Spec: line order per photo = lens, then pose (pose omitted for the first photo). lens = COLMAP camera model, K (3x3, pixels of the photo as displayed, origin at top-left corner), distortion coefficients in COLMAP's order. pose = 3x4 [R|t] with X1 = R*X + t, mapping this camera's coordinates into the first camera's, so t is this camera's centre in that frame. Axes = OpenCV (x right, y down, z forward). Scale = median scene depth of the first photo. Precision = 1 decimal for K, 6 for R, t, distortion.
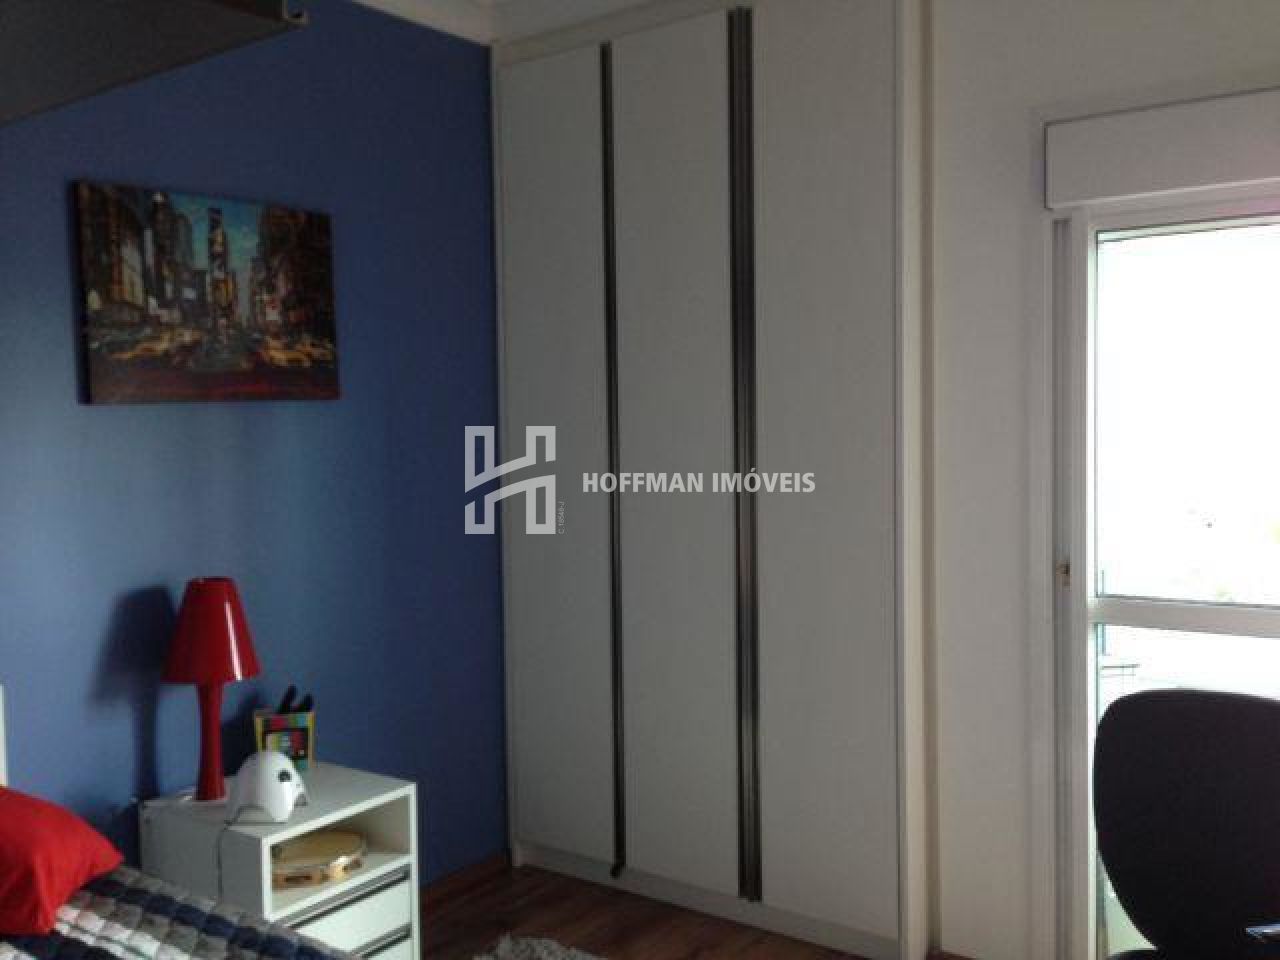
lens RADIAL K [[1184.4, 0, 643.7], [0, 1184.4, 488.4], [0, 0, 1]] dist [0.113626, -0.193467]
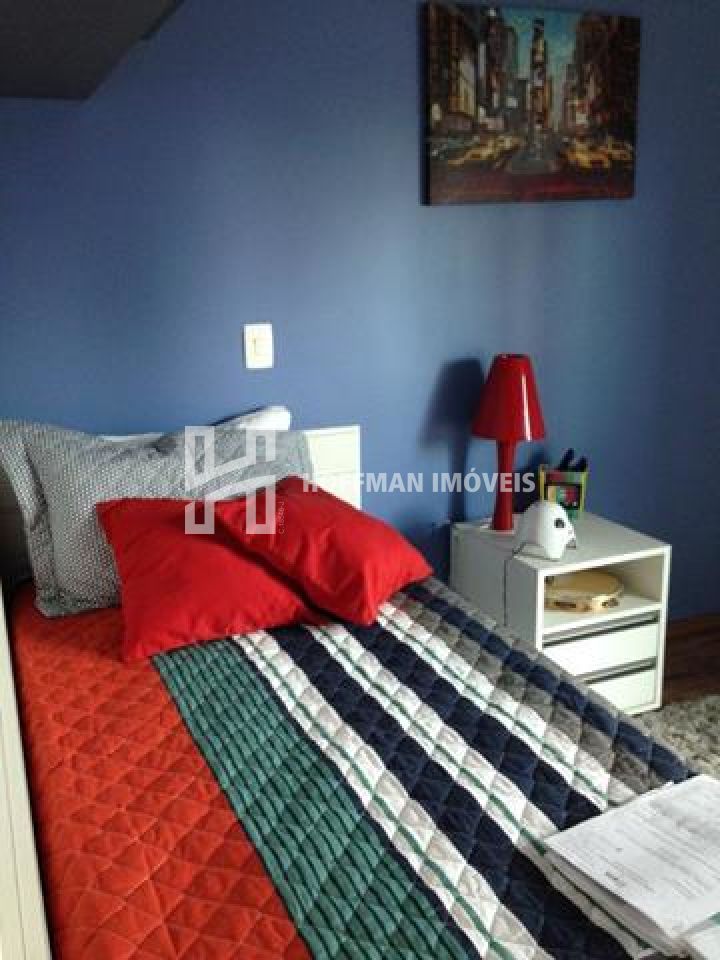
lens RADIAL K [[888.3, 0, 360.3], [0, 888.3, 484.3], [0, 0, 1]] dist [0.113626, -0.193467]
pose [[0.865091, 0.129617, -0.484579, -0.039749], [-0.024687, 0.975869, 0.216956, 0.010672], [0.501007, -0.175724, 0.847416, 0.135538]]
